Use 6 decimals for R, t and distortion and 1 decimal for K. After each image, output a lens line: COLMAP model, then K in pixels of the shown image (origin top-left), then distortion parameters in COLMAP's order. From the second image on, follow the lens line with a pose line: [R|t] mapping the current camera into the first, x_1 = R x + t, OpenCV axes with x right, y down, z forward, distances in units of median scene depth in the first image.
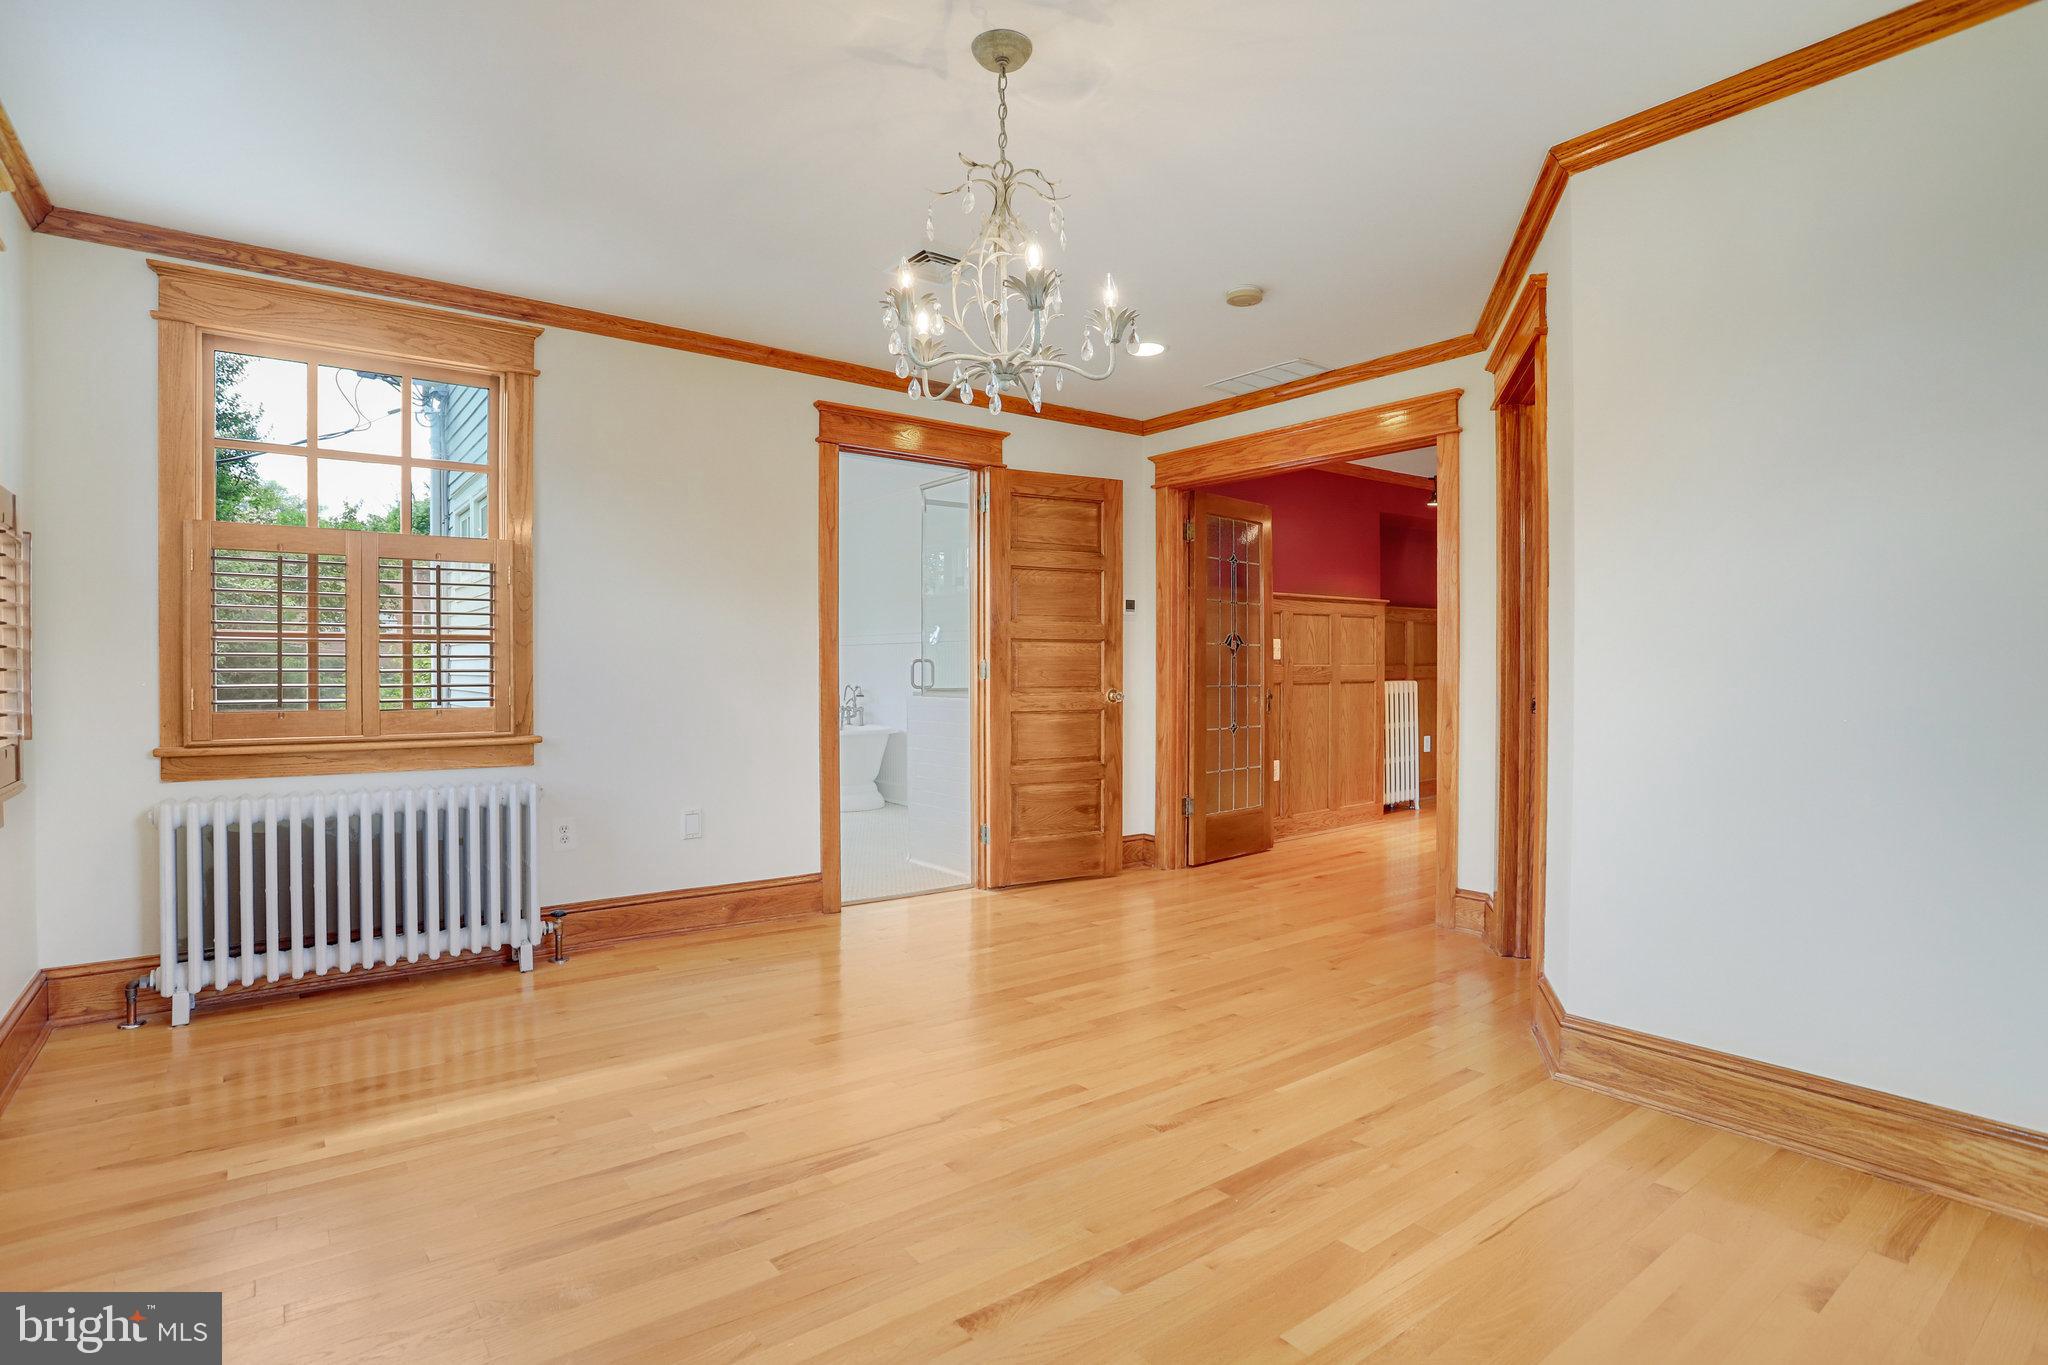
lens RADIAL K [[985.7, 0, 1010.1], [0, 985.7, 665.9], [0, 0, 1]] dist [-0.059445, 0.029536]
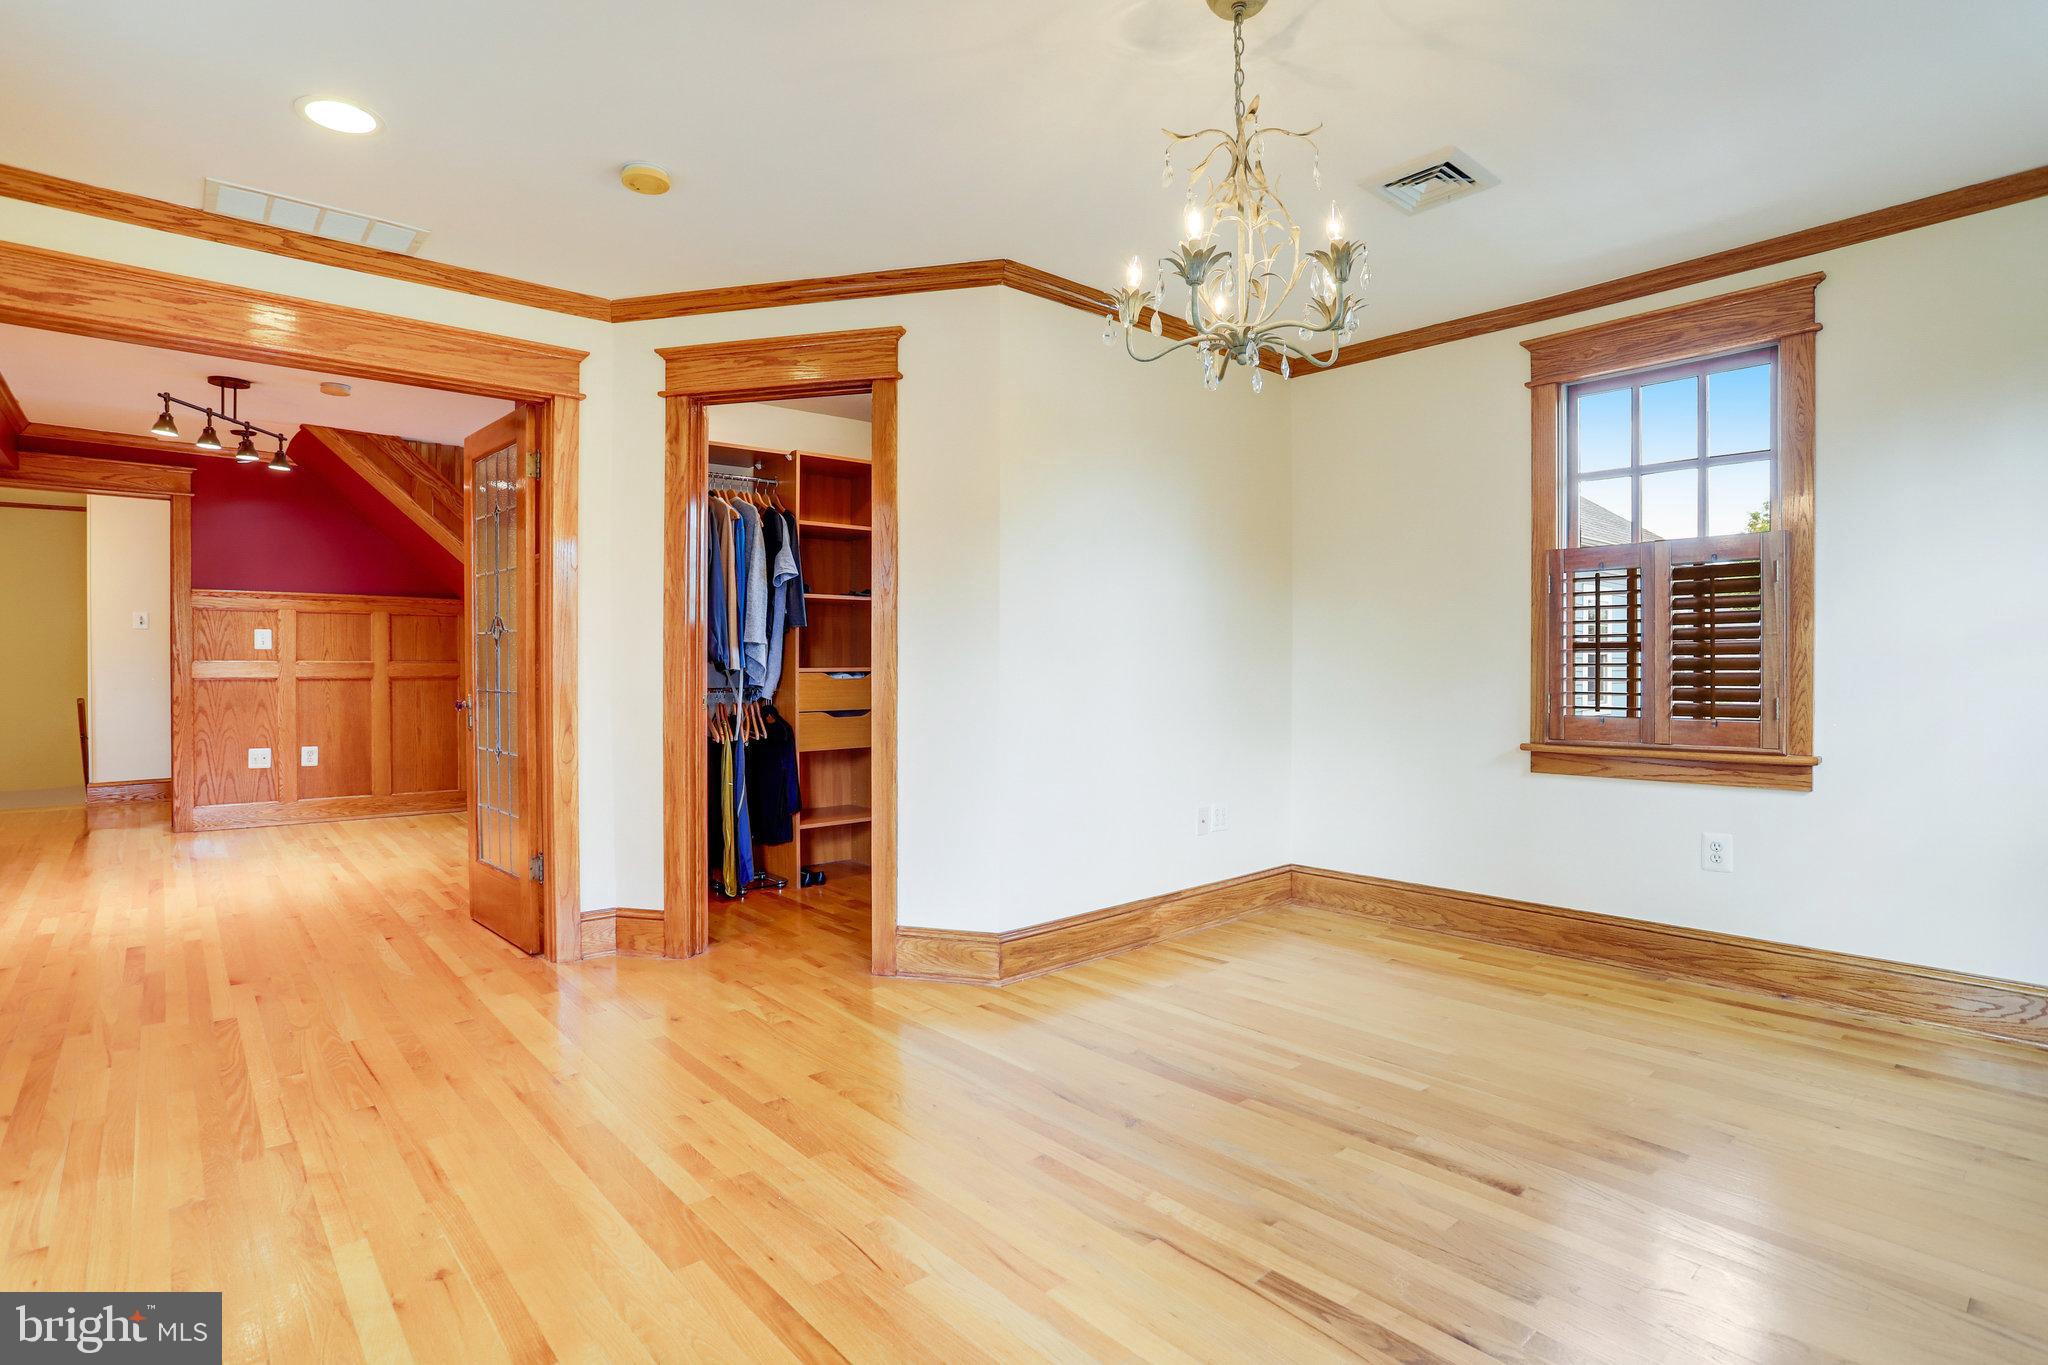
lens RADIAL K [[1022.3, 0, 1031.0], [0, 1022.3, 678.3], [0, 0, 1]] dist [-0.084129, 0.035479]
pose [[-0.060962, -0.006788, 0.998117, -0.641050], [0.000912, 0.999976, 0.006857, 0.010744], [-0.998140, 0.001329, -0.060954, 0.863750]]
